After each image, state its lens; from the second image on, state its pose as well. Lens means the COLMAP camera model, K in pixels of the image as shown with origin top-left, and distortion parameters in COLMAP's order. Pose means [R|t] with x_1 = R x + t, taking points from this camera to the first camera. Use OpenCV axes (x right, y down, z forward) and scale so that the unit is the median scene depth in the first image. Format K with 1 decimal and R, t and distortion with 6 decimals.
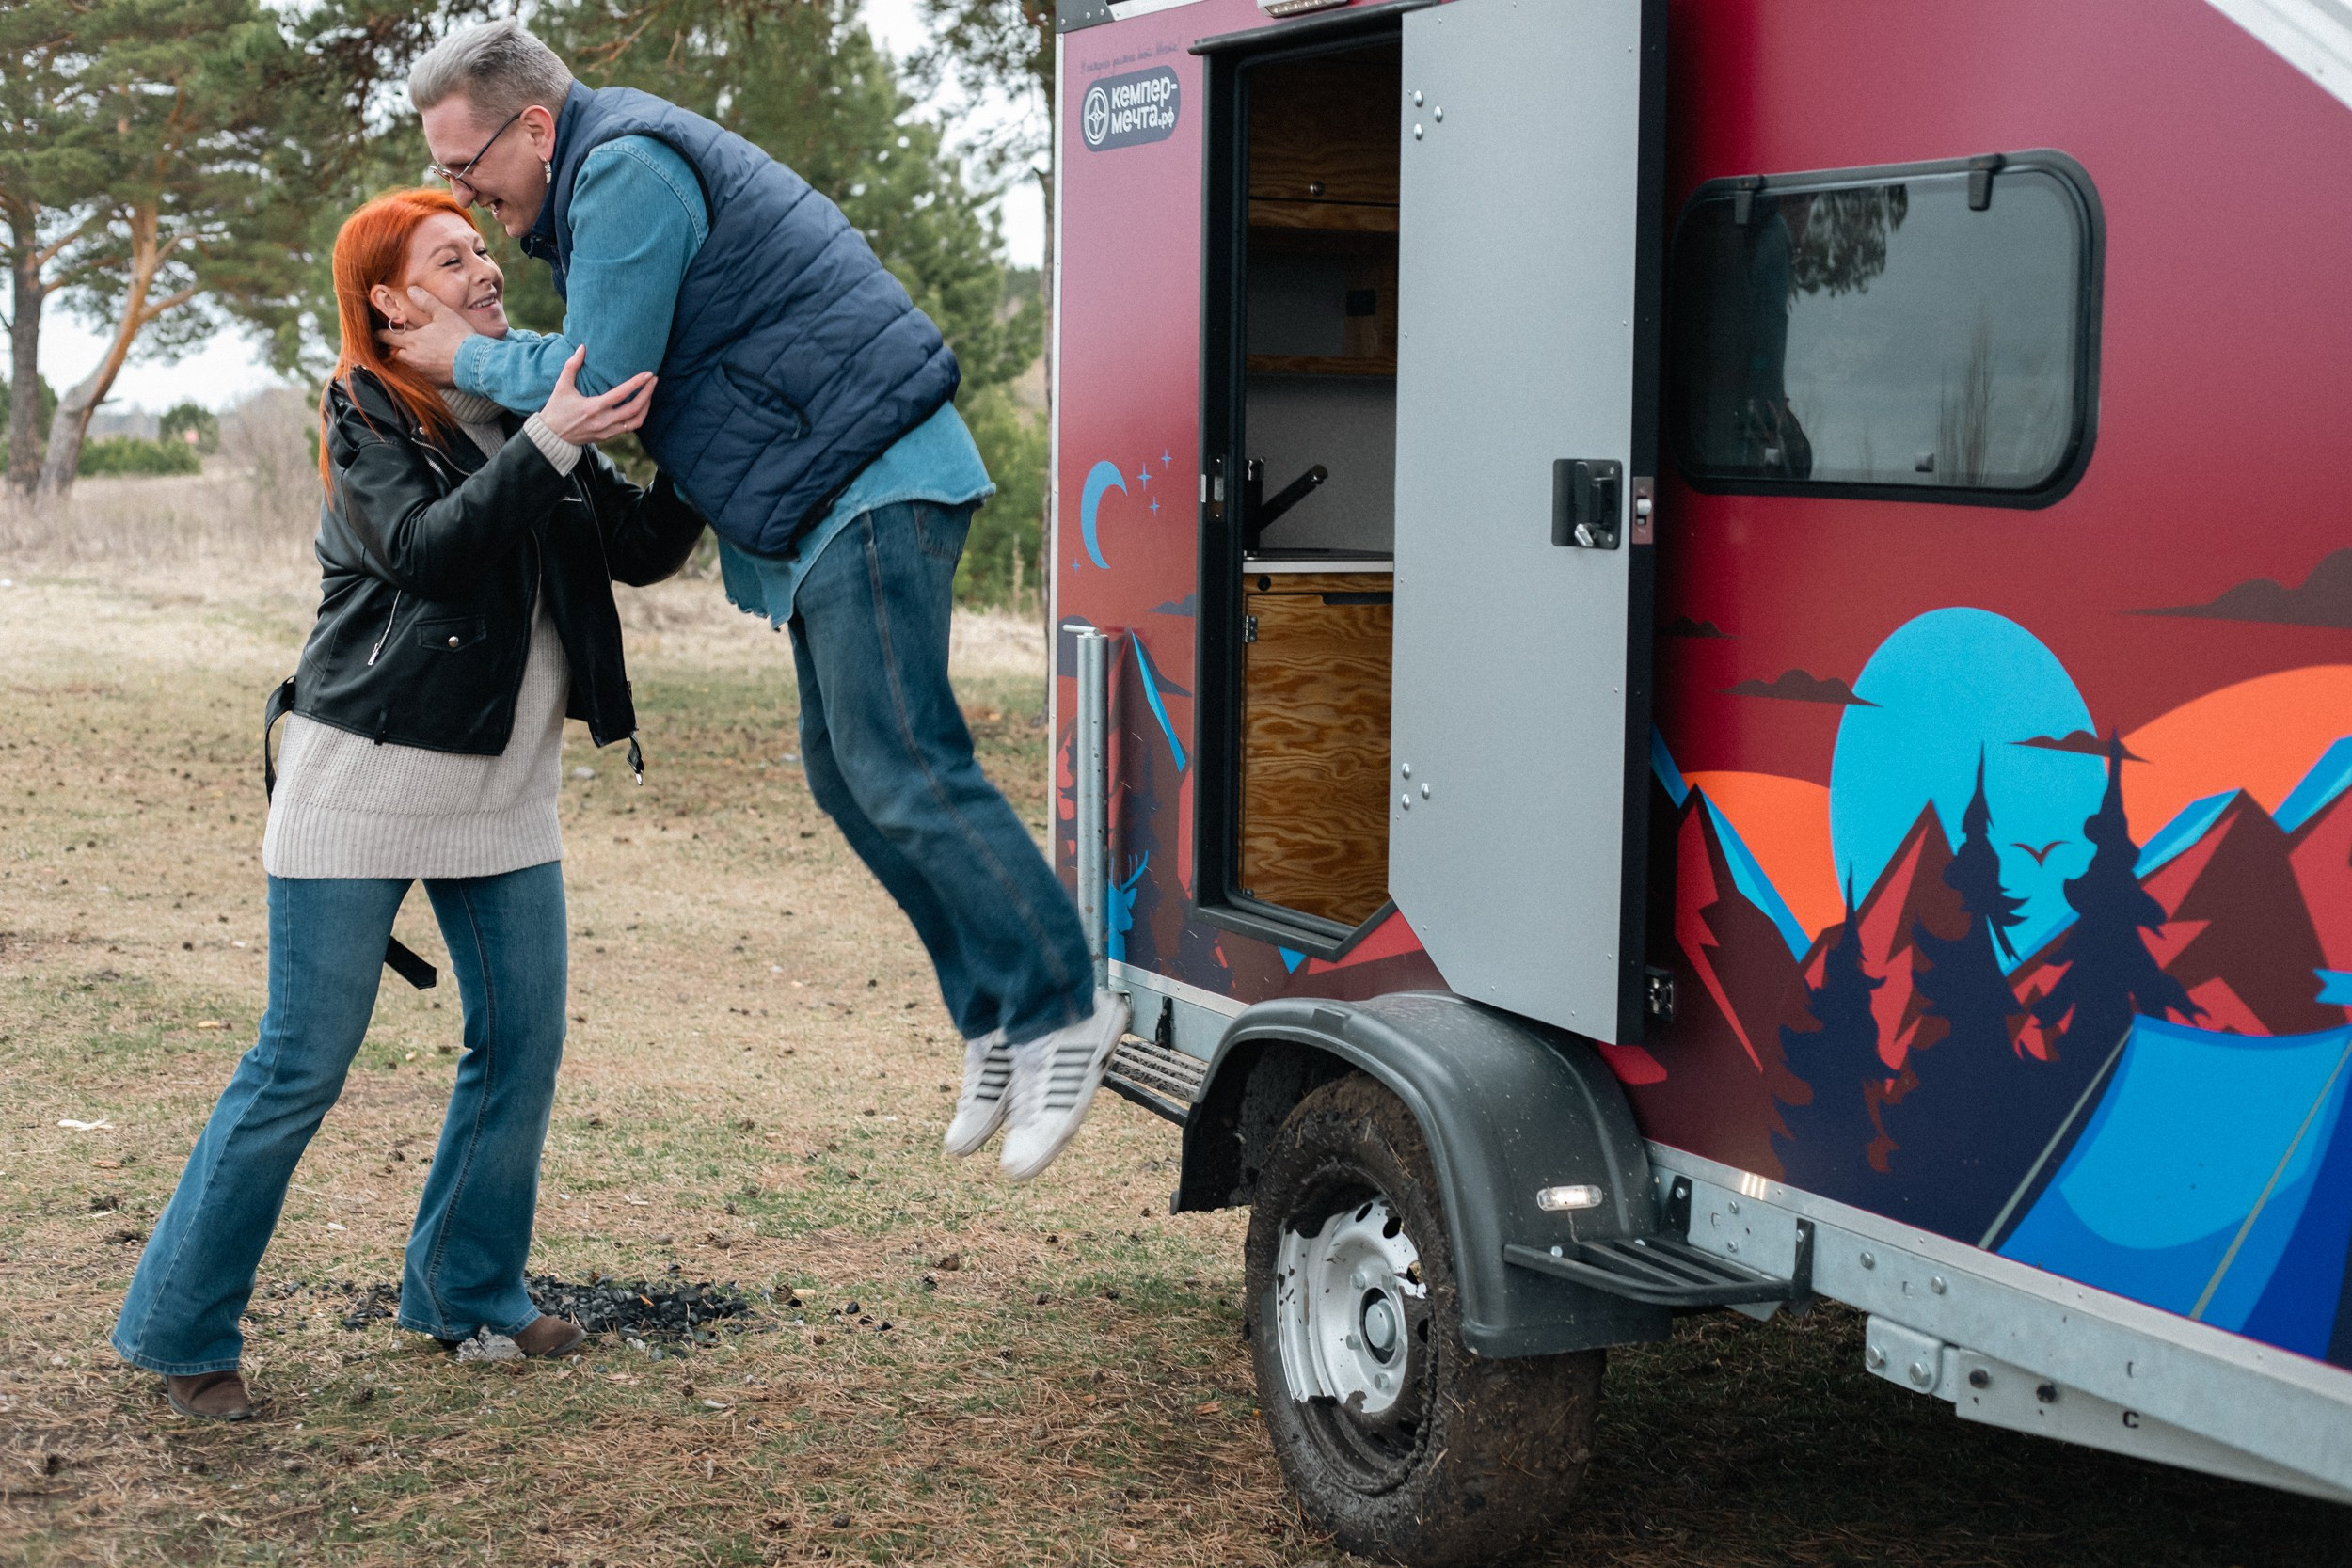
lens RADIAL K [[3397.7, 0, 1170.7], [0, 3397.7, 791.9], [0, 0, 1]] dist [-0.102557, 0.000000]
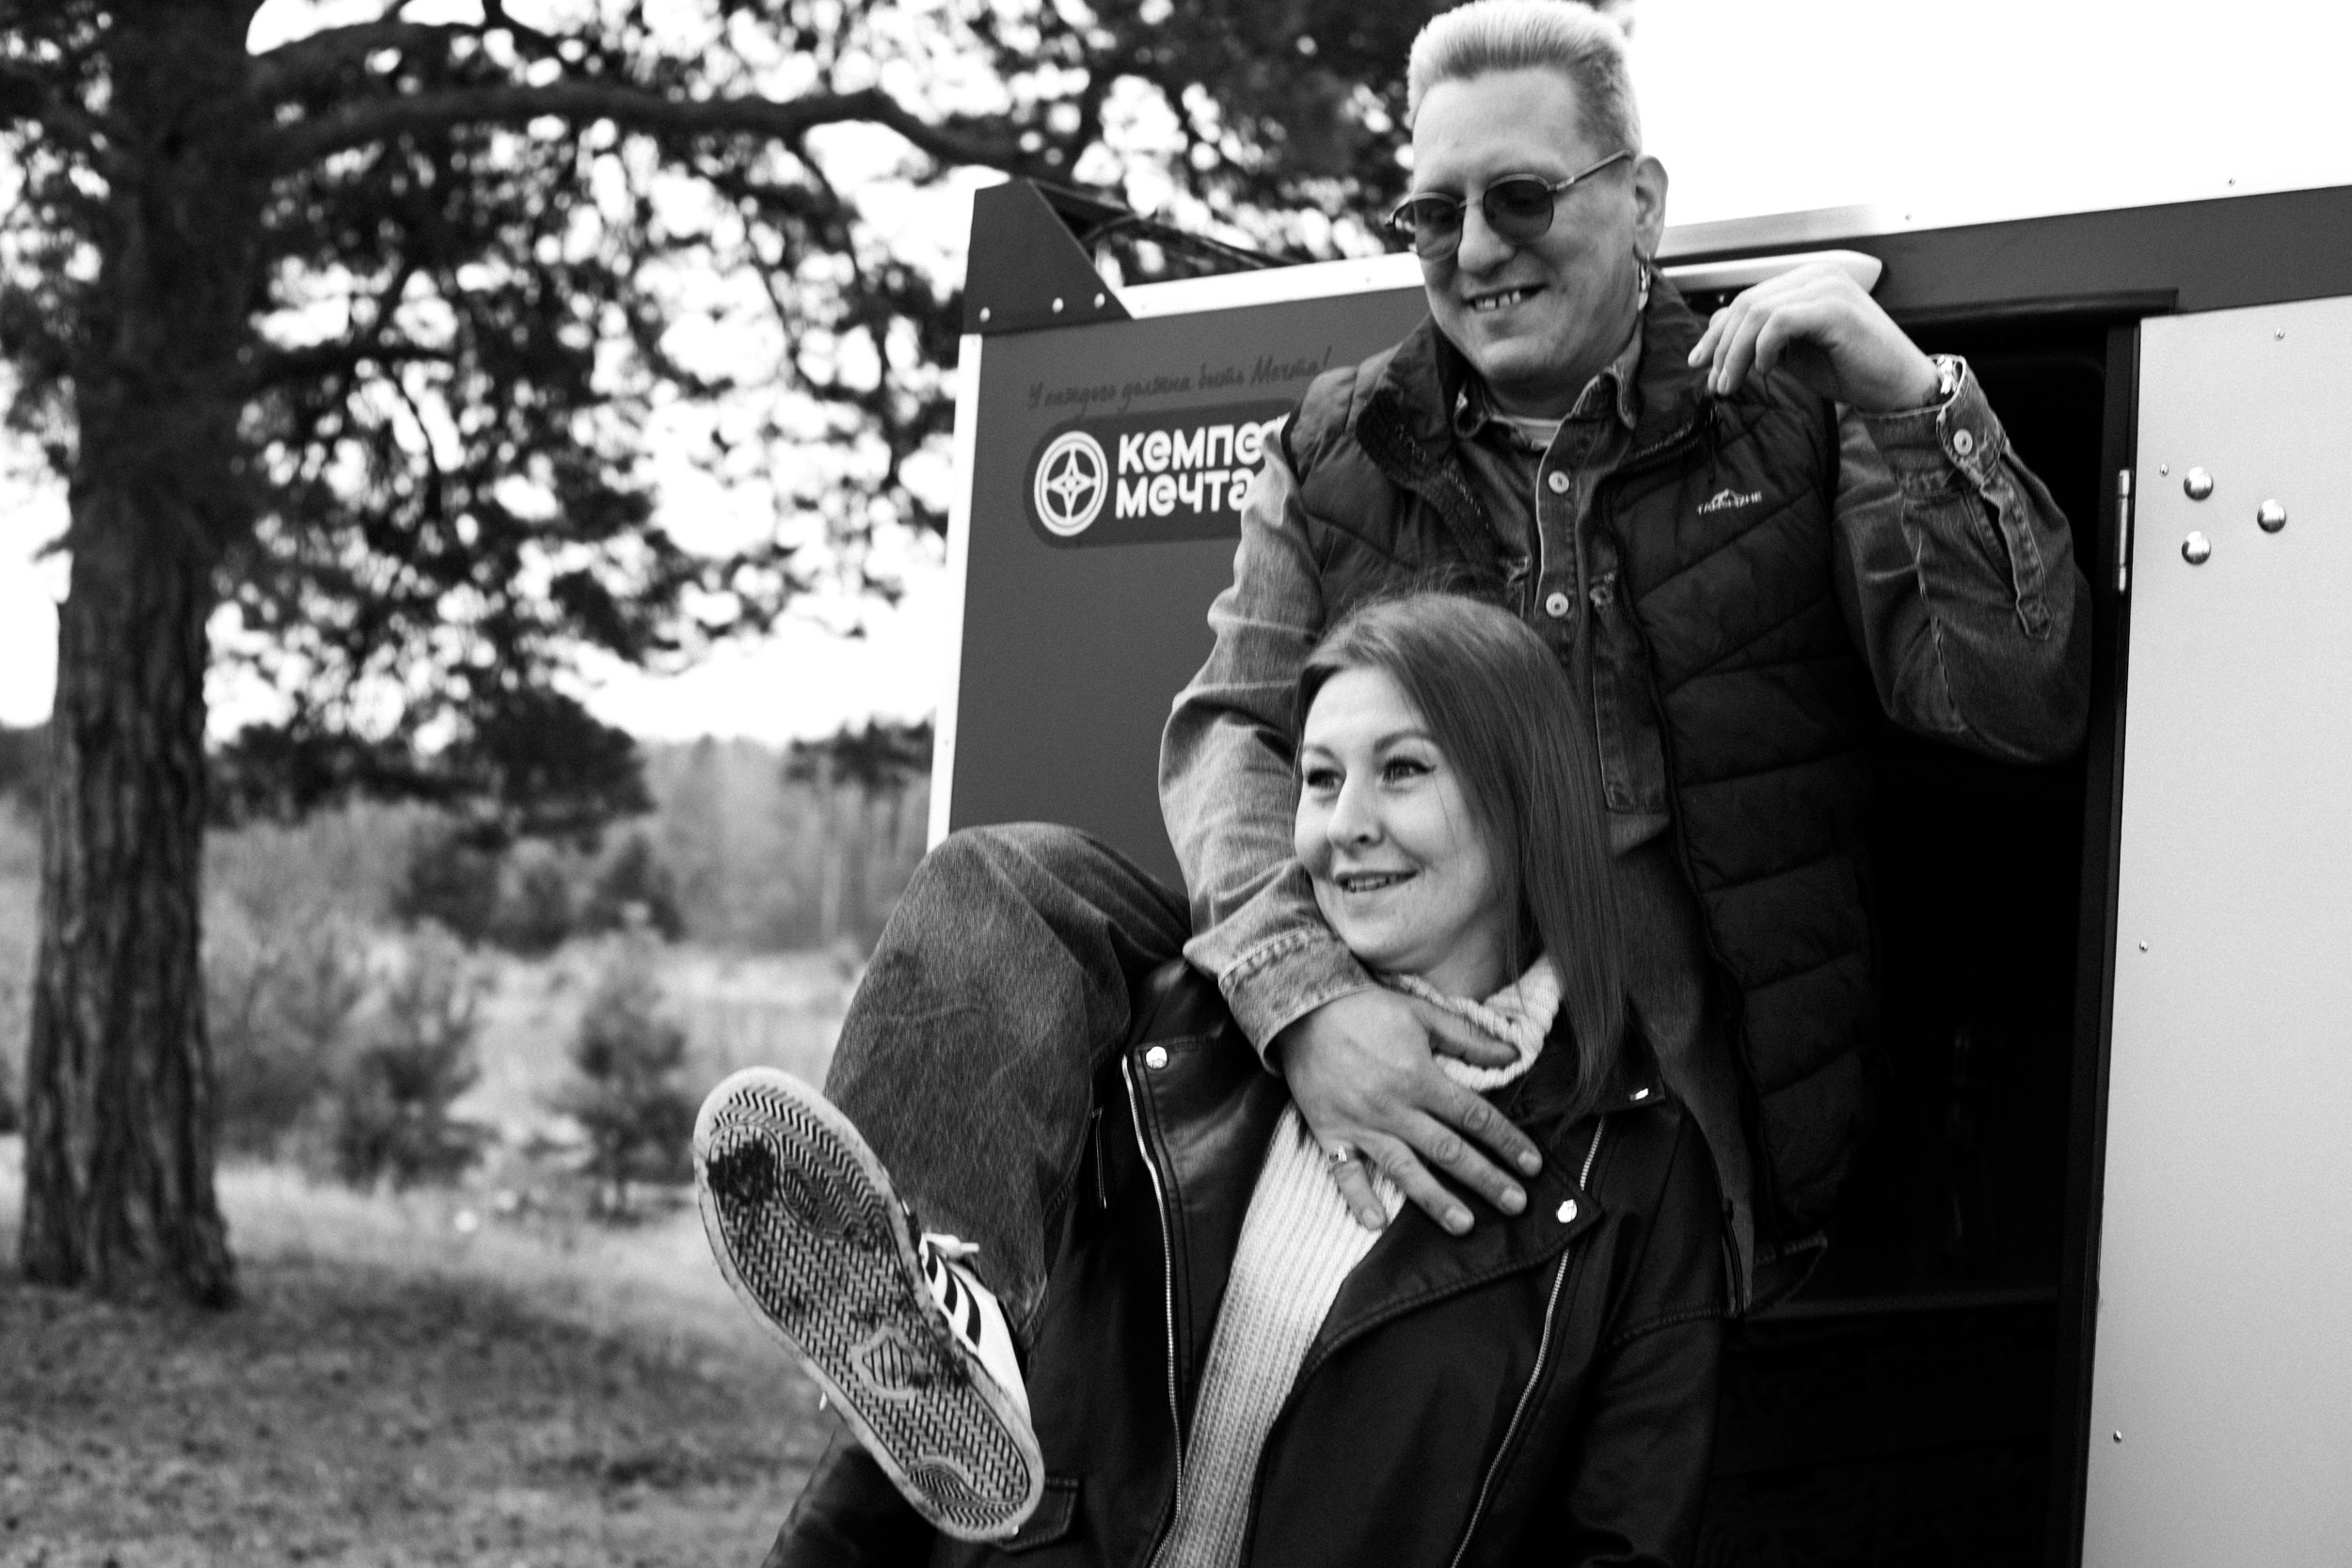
lens RADIAL K [[3397.7, 0, 1160.0], [0, 3397.7, 798.0], [0, 0, 1]] dist [-0.102557, 0.000000]
pose [[0.935370, 0.064493, 0.347741, -0.208845], [-0.014617, 0.989443, -0.144187, -0.071179], [-0.353368, 0.129785, 0.926438, 0.505977]]
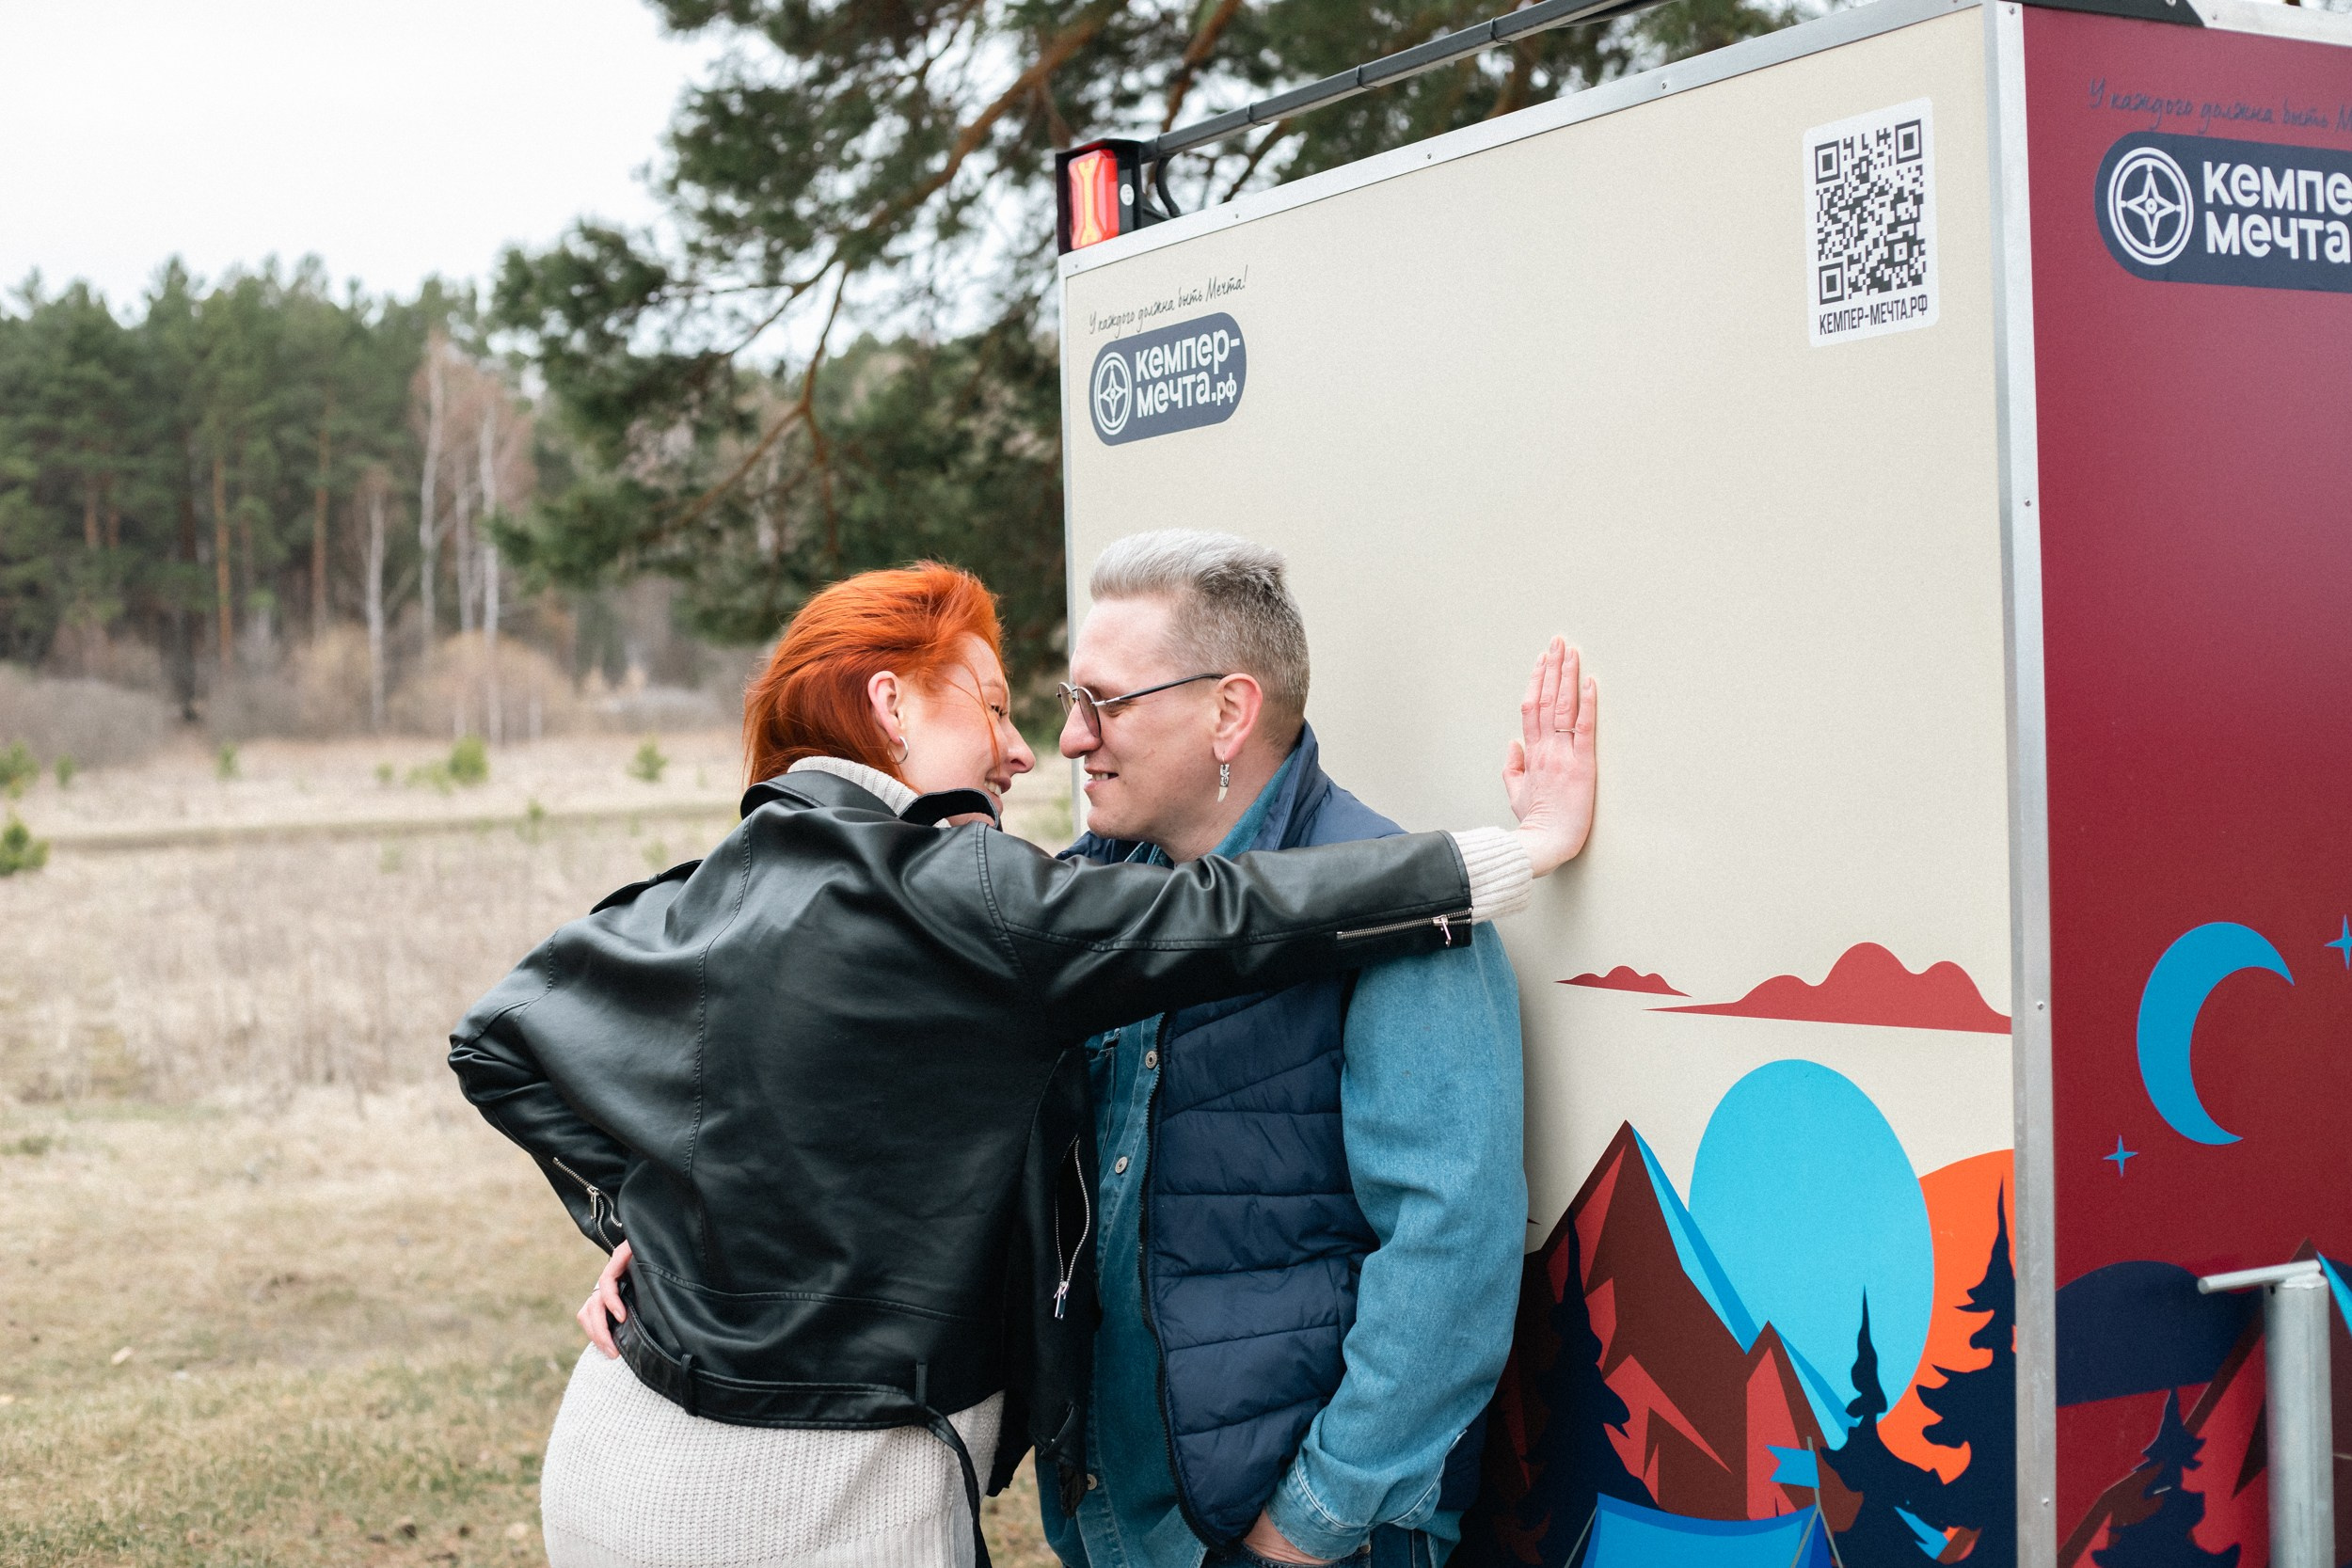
lens RADIAL K [[3397.7, 0, 1170.5], [0, 3397.7, 761.5], [0, 0, 1]] dist [-0.102557, 0.000000]
pose [[-0.029419, -0.005286, 0.999553, -0.516916], [0.132146, 0.991188, 0.009132, -0.151257], [-0.990794, 0.132356, -0.028461, 1.216188]]
